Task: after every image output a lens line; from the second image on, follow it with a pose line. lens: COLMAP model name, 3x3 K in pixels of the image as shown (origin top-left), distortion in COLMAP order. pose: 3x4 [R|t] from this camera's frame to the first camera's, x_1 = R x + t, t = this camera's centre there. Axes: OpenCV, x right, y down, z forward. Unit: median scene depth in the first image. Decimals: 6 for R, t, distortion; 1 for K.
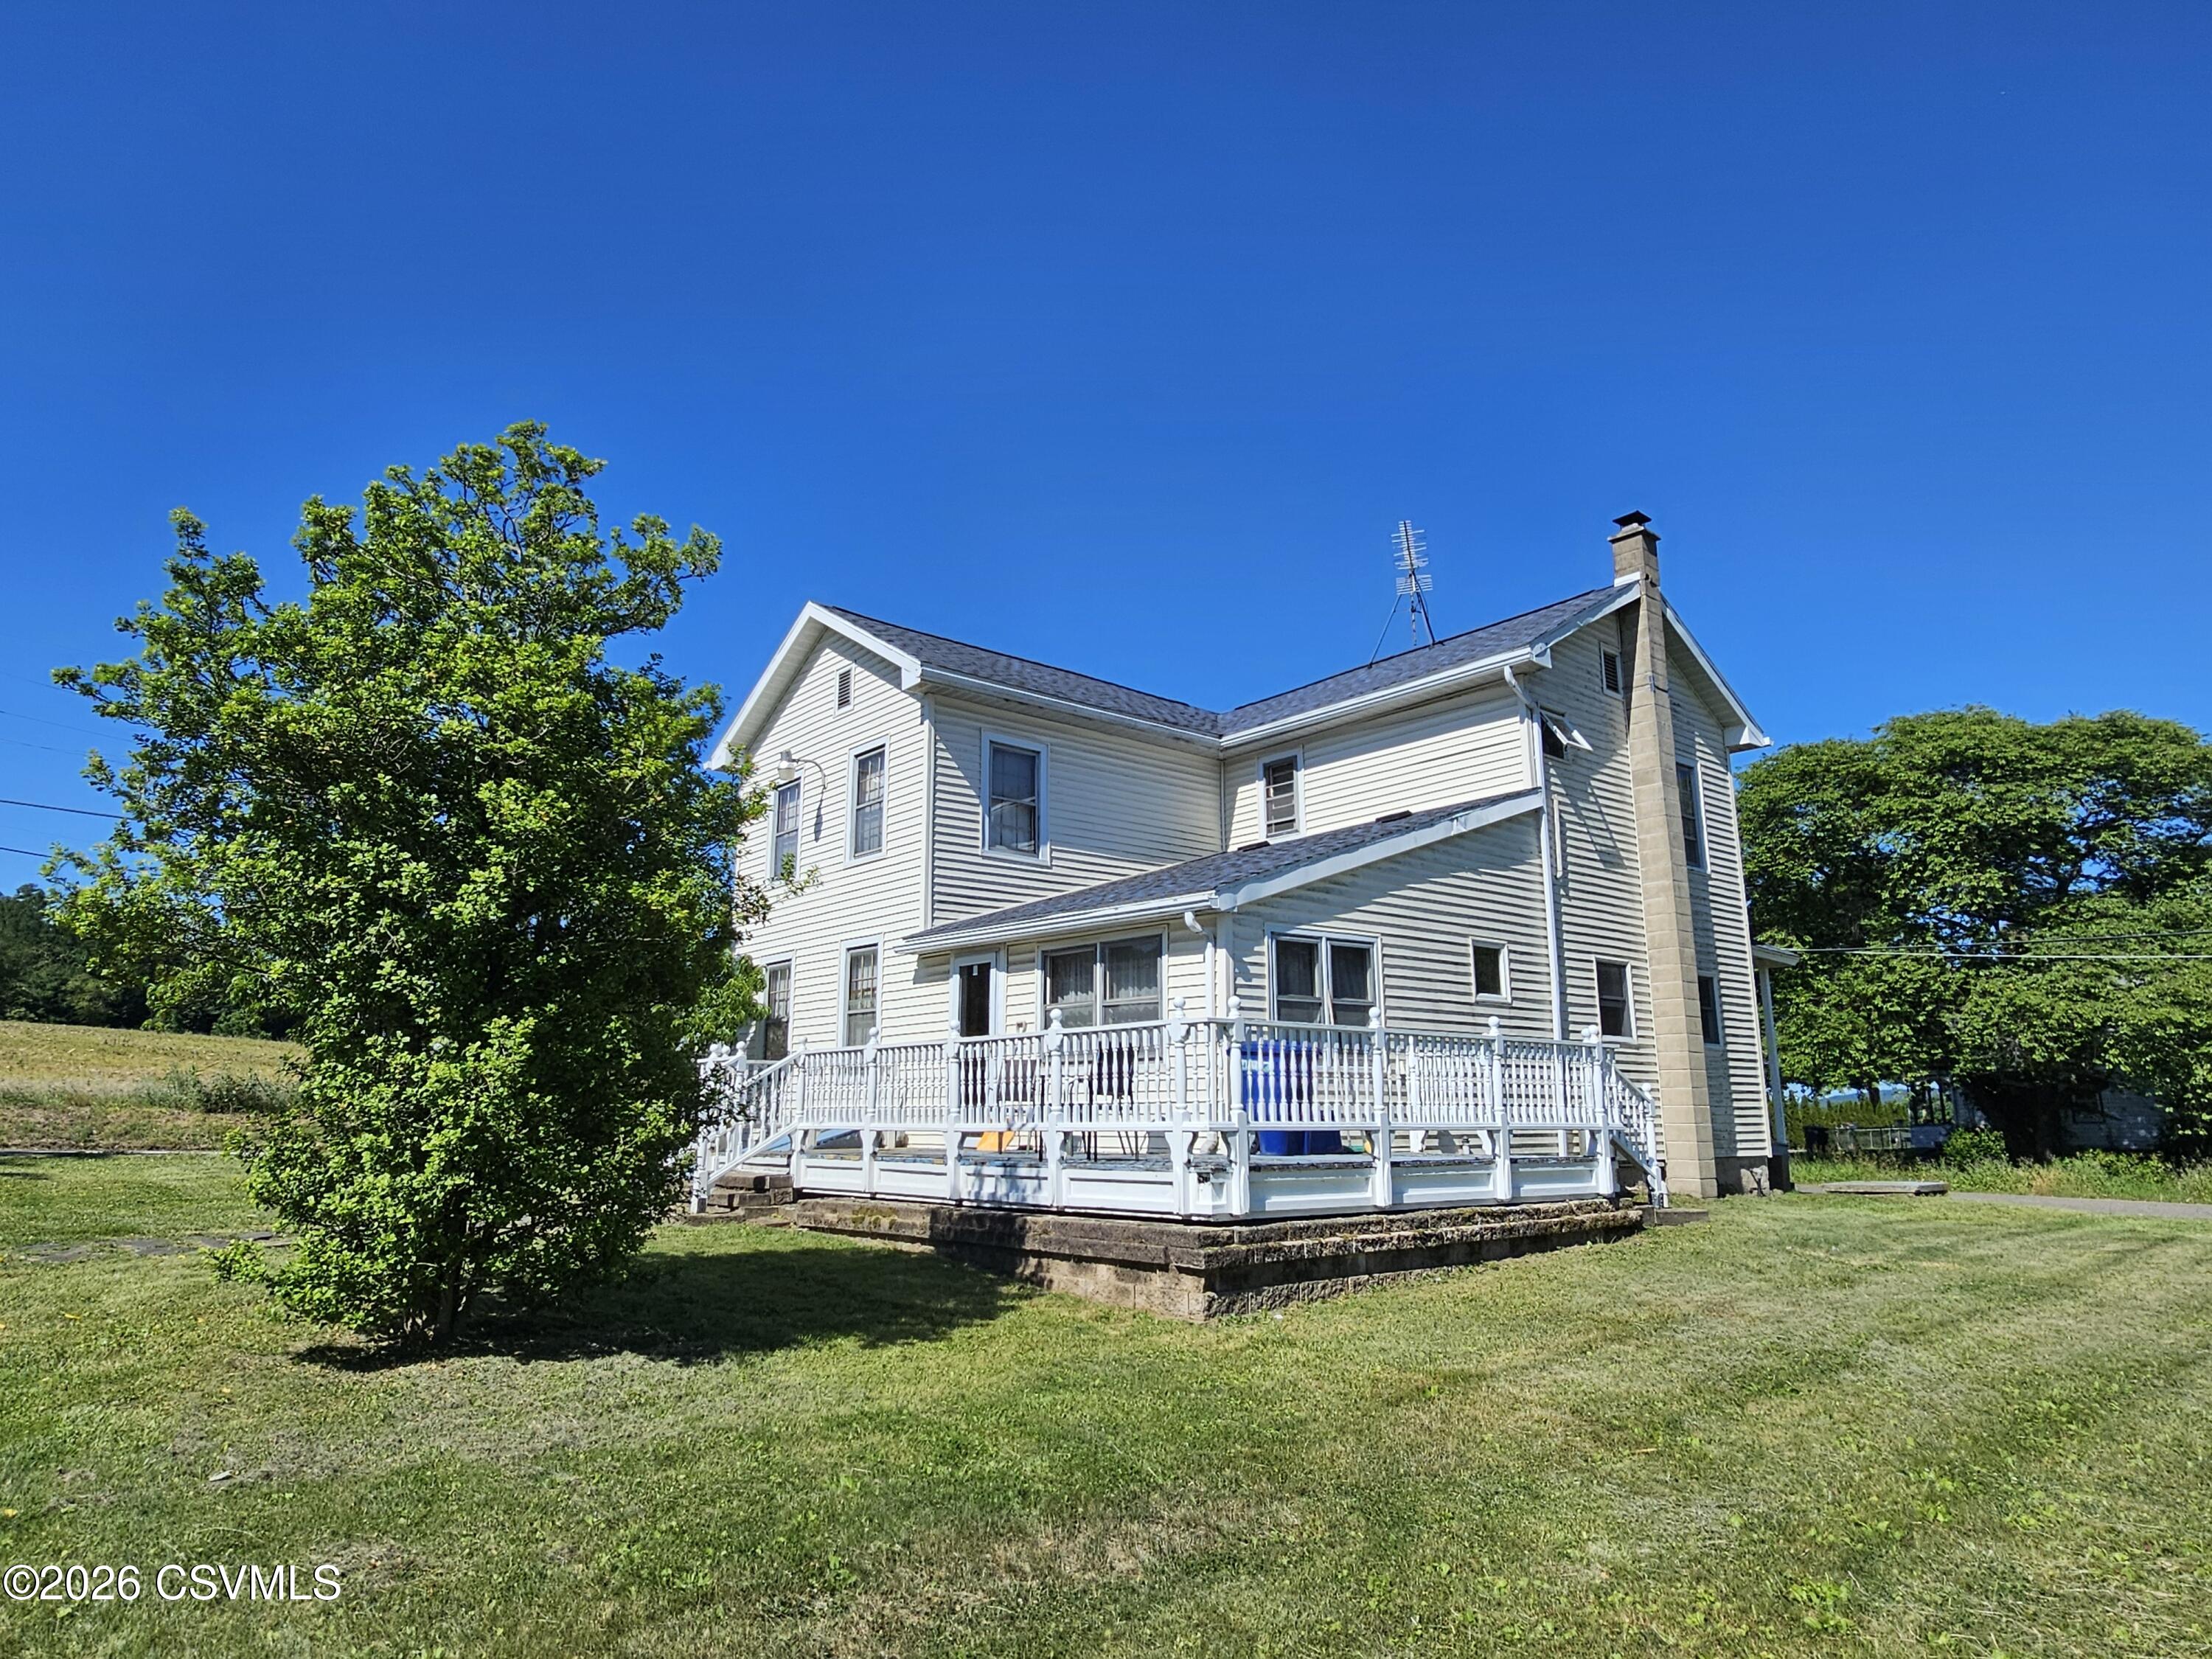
lens RADIAL K [[1390.2, 0, 1102.1], [0, 1390.2, 820.6], [0, 0, 1]] dist [-0.008229, -0.000888]
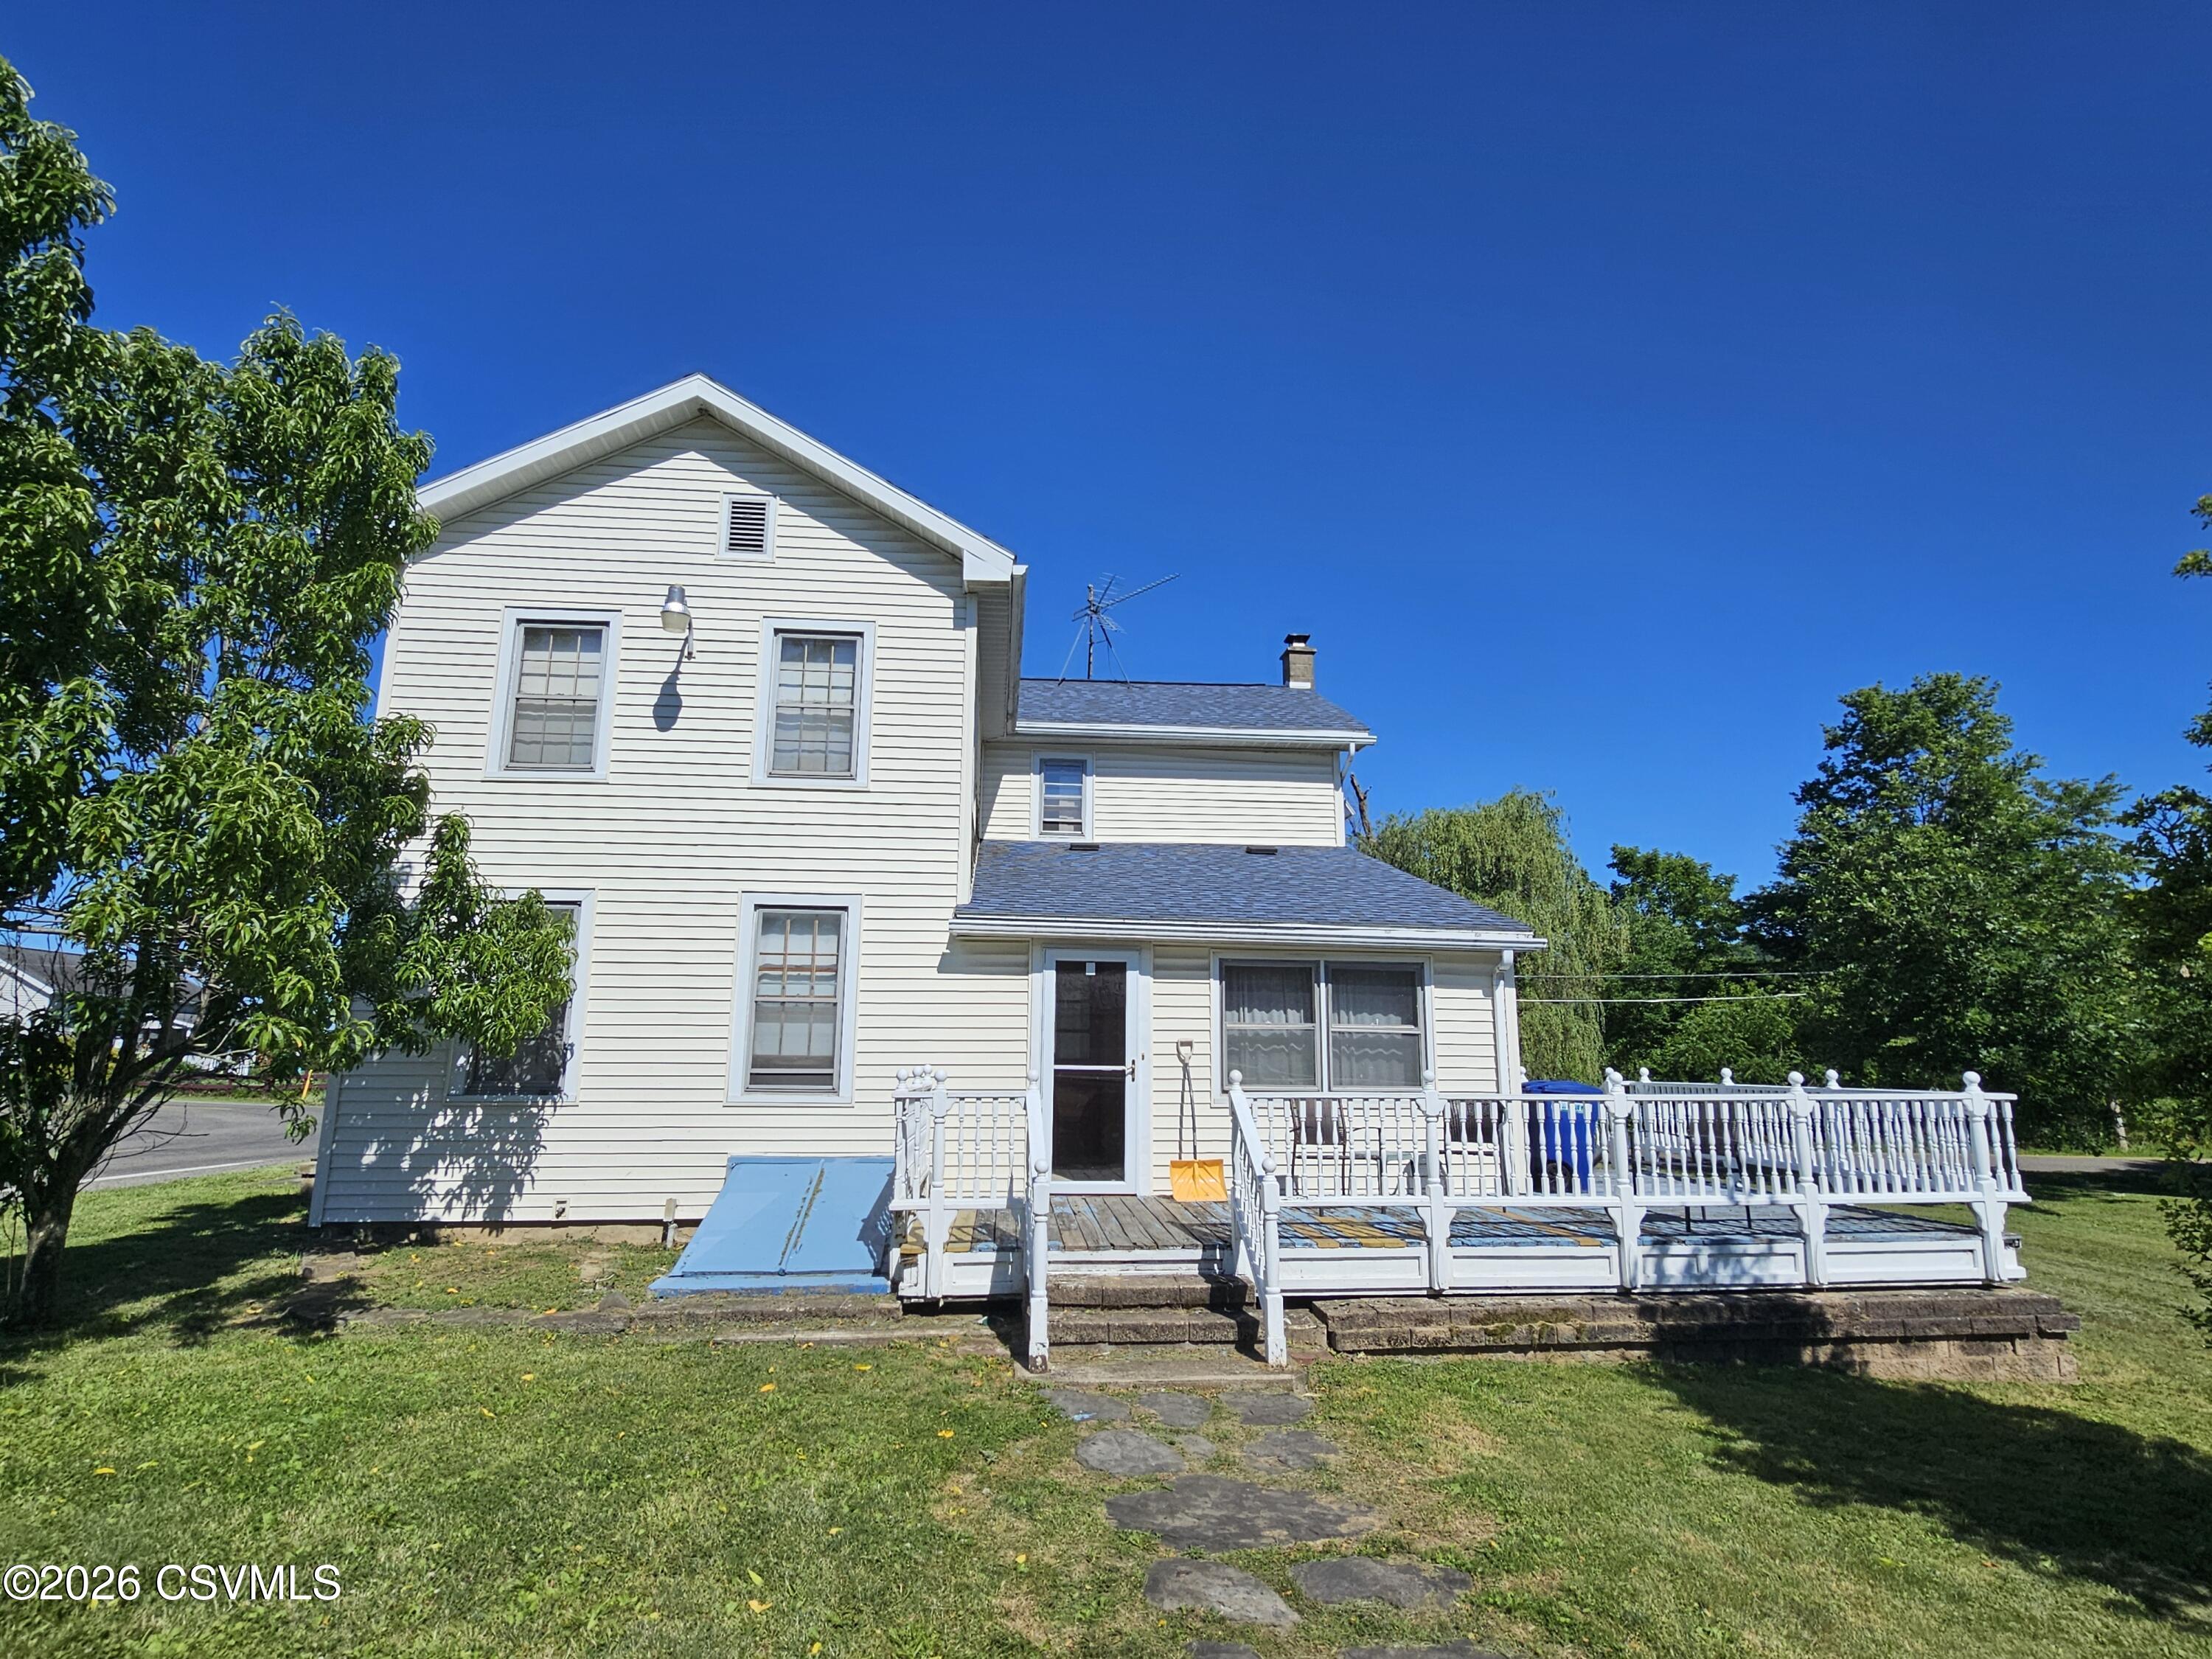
lens RADIAL K [[1129.8, 0, 1104.6], [0, 1129.8, 840.6], [0, 0, 1]] dist [-0.004848, 0.003469]
pose [[0.562610, 0.159043, 0.811280, -0.626608], [-0.181828, 0.981097, -0.066239, 0.077203], [-0.806479, -0.110247, 0.580893, 0.627606]]
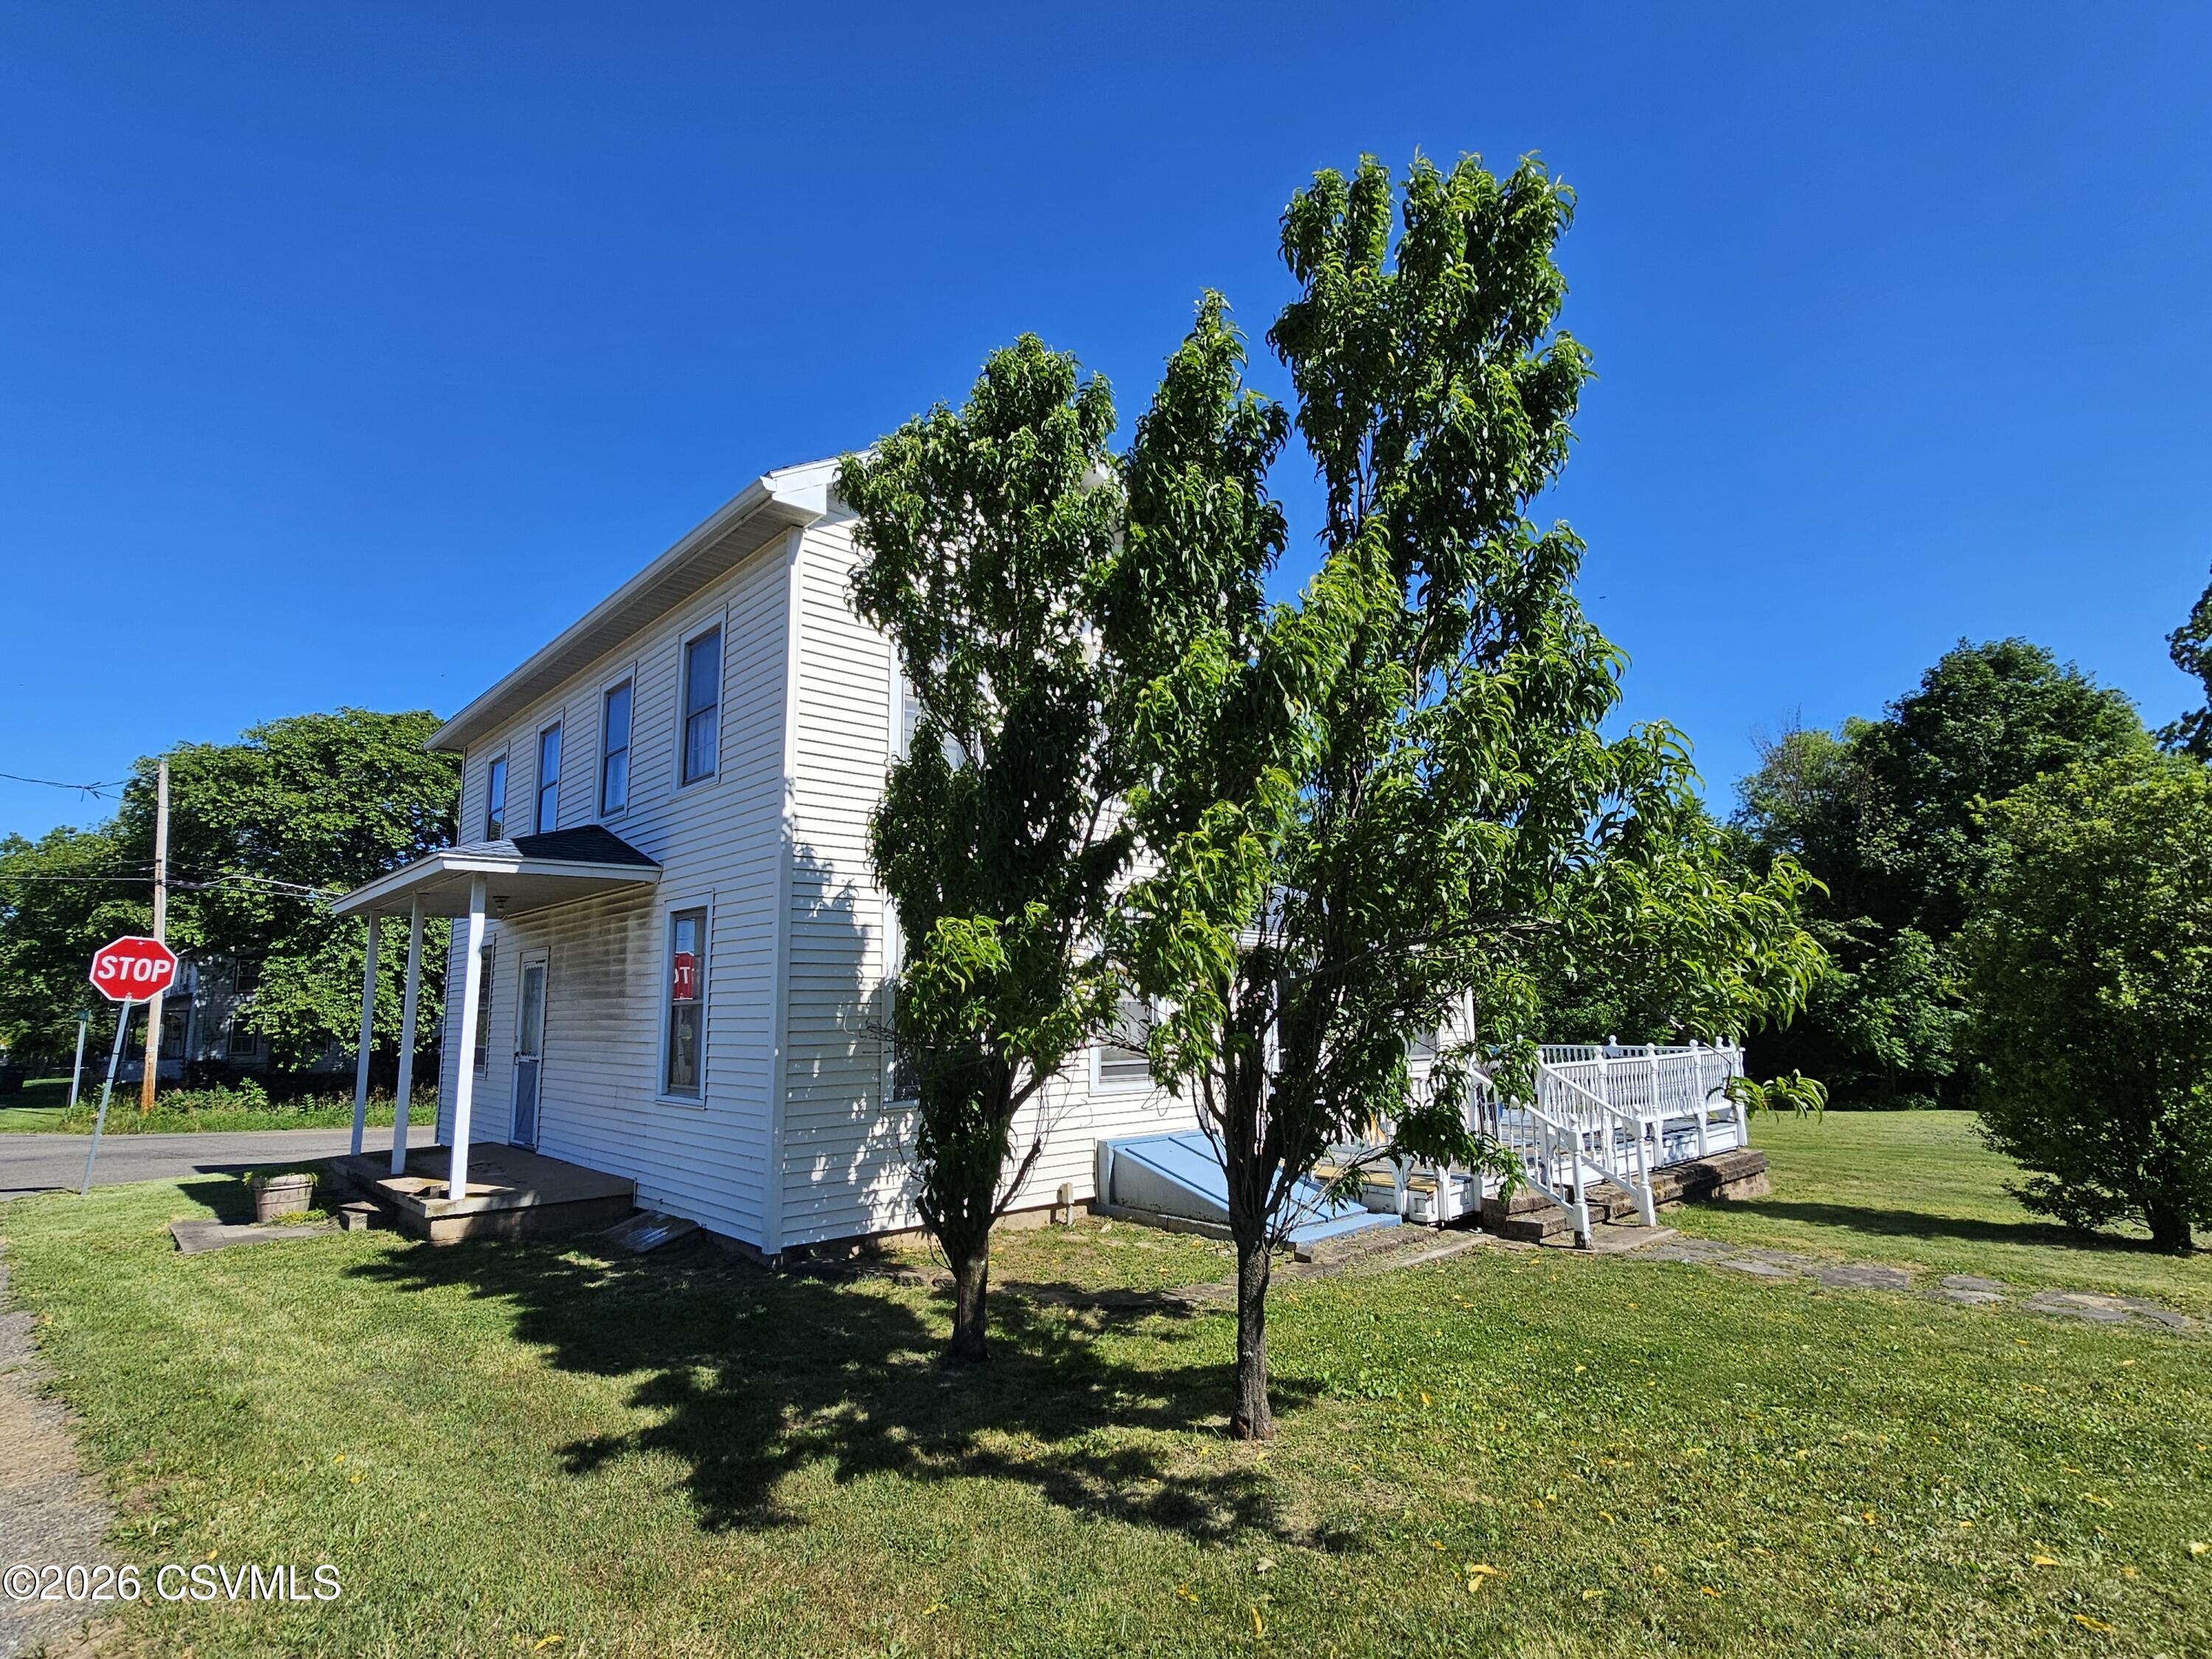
lens RADIAL K [[1129.8, 0, 1104.9], [0, 1129.8, 833.5], [0, 0, 1]] dist [-0.004848, 0.003469]
pose [[-0.037940, 0.154867, 0.987207, -0.915601], [-0.199993, 0.966753, -0.159344, 0.167840], [-0.979063, -0.203480, -0.005707, 1.154646]]
